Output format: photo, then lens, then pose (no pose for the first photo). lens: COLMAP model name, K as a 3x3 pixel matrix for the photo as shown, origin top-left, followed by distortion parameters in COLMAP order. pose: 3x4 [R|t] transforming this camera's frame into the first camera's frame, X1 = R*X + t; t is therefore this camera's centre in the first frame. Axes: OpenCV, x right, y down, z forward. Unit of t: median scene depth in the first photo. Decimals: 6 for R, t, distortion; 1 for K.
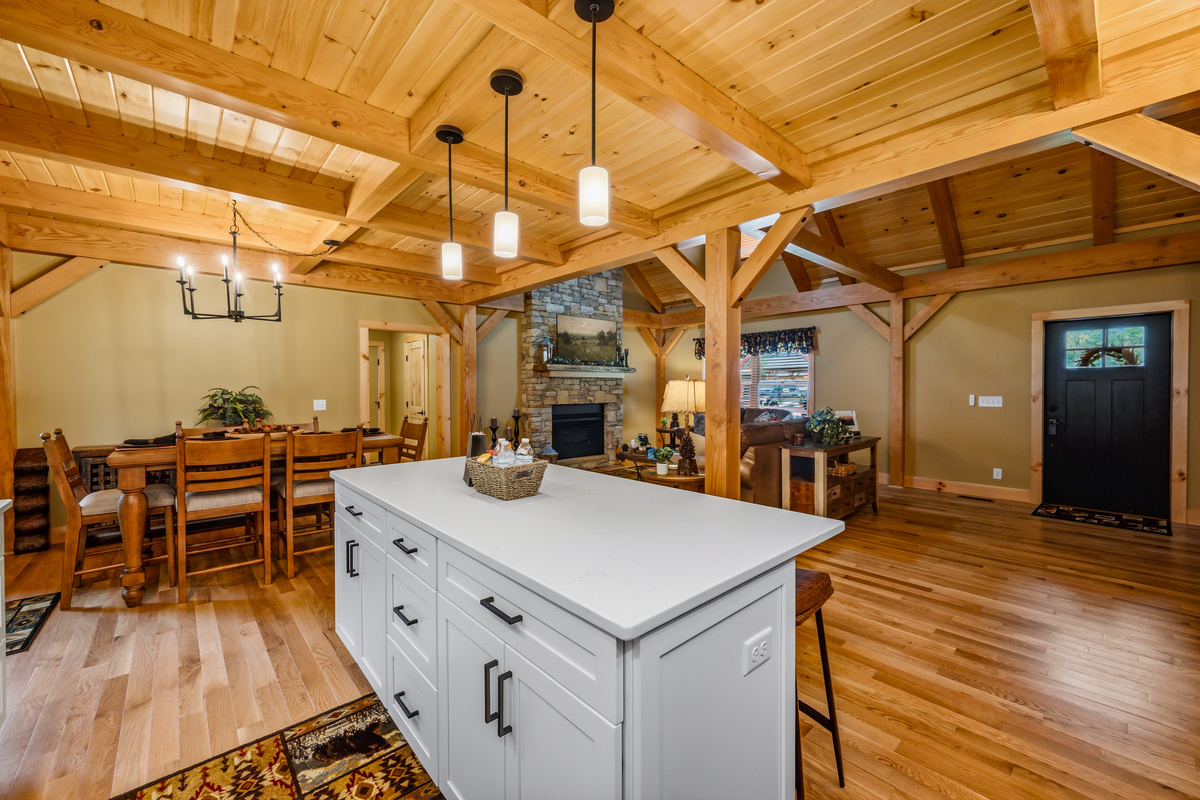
lens RADIAL K [[483.9, 0, 594.2], [0, 483.9, 396.5], [0, 0, 1]] dist [0.003186, 0.000096]
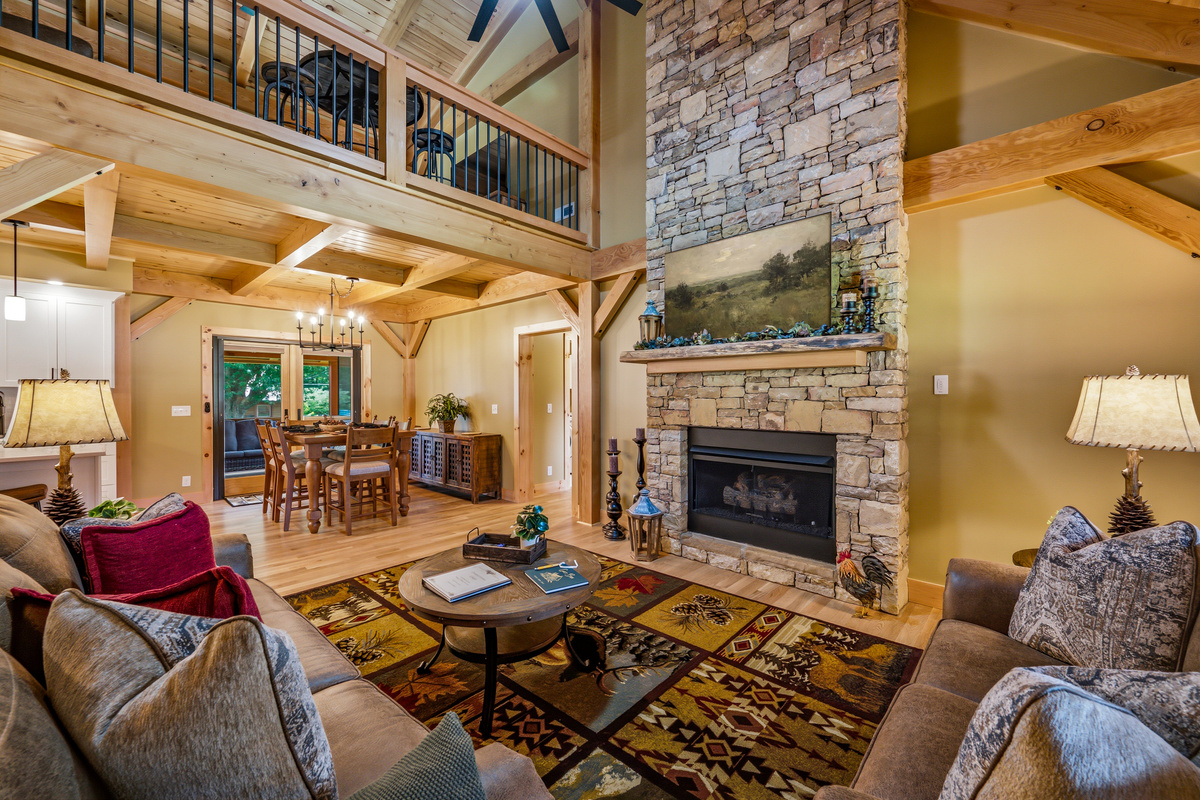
lens RADIAL K [[483.9, 0, 572.0], [0, 483.9, 397.6], [0, 0, 1]] dist [0.003186, 0.000096]
pose [[0.033022, 0.003717, -0.999448, 0.444442], [-0.018032, 0.999833, 0.003123, -0.013334], [0.999292, 0.017919, 0.033083, 0.855257]]
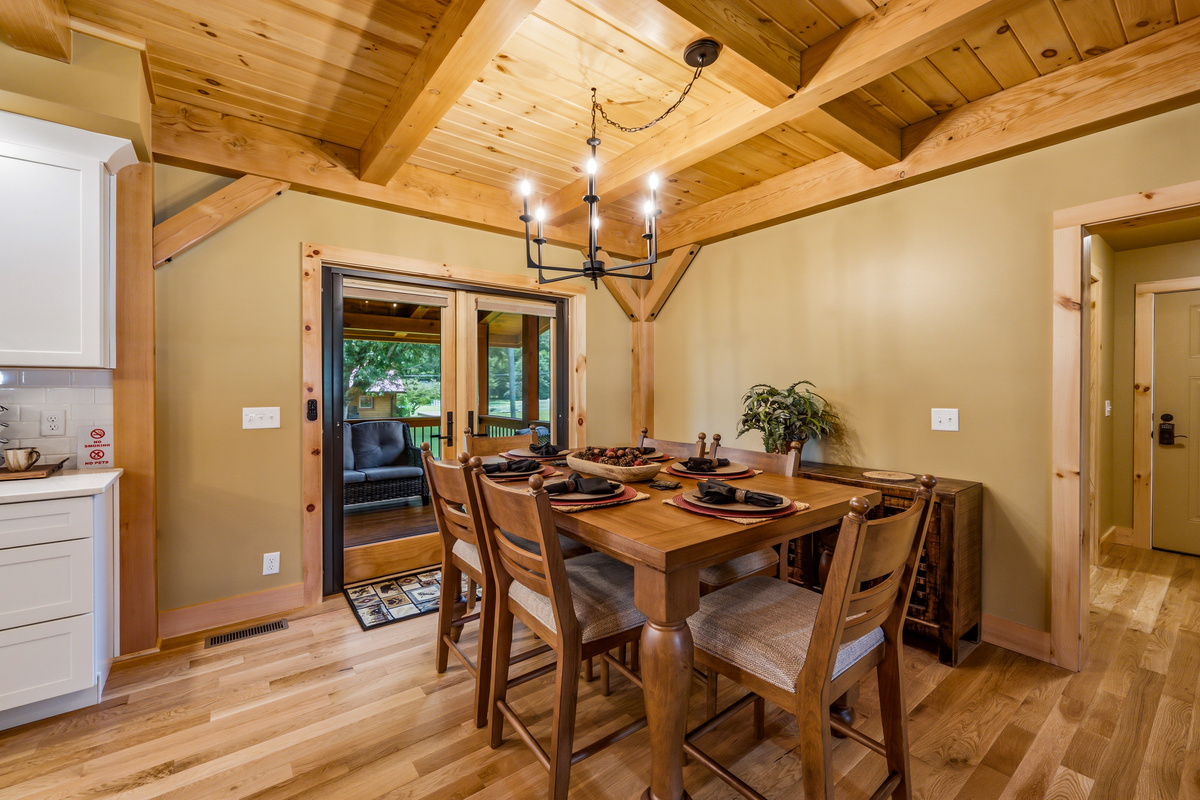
lens RADIAL K [[483.9, 0, 605.3], [0, 483.9, 389.6], [0, 0, 1]] dist [0.003186, 0.000096]
pose [[-0.067821, 0.003969, -0.997690, -0.049930], [-0.020163, 0.999782, 0.005348, -0.006143], [0.997494, 0.020479, -0.067726, 0.508474]]
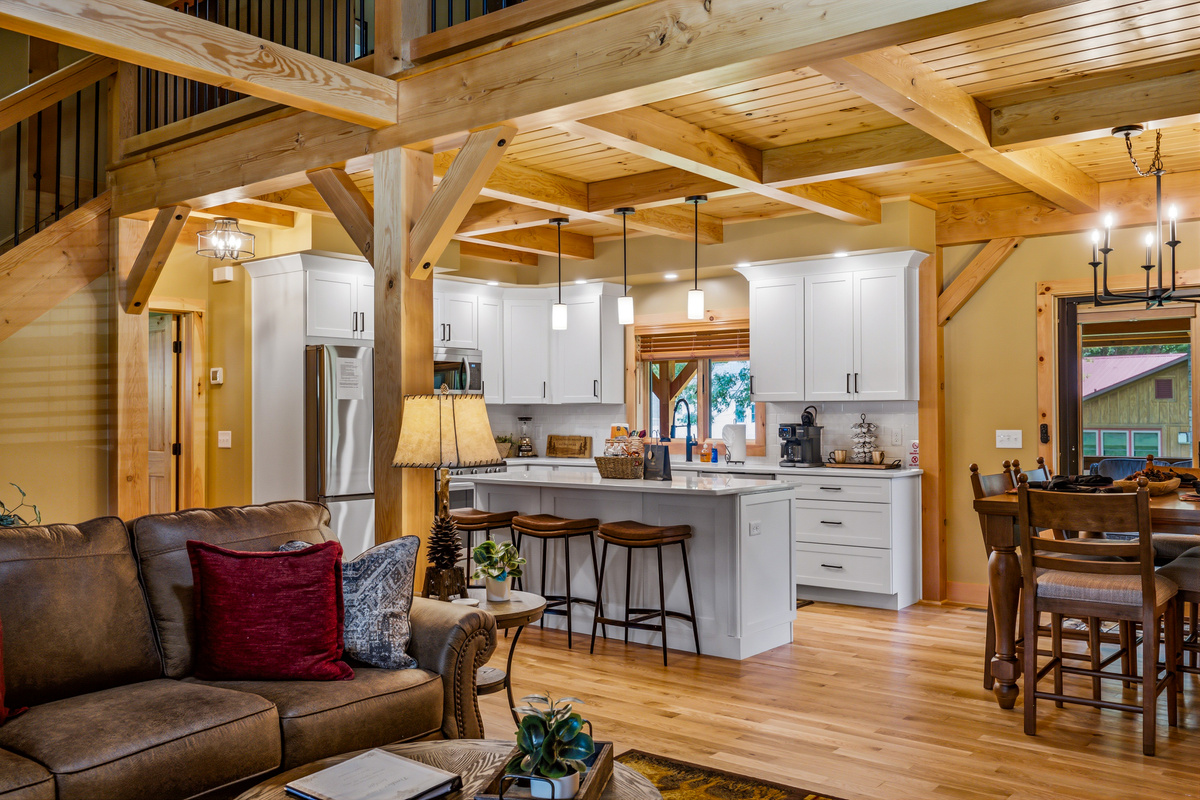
lens RADIAL K [[1006.3, 0, 603.8], [0, 1006.3, 392.7], [0, 0, 1]] dist [-0.007862, 0.000627]
pose [[-0.989321, -0.001251, -0.145746, 0.105937], [-0.000860, 0.999996, -0.002745, -0.017442], [0.145749, -0.002590, -0.989318, 1.128873]]
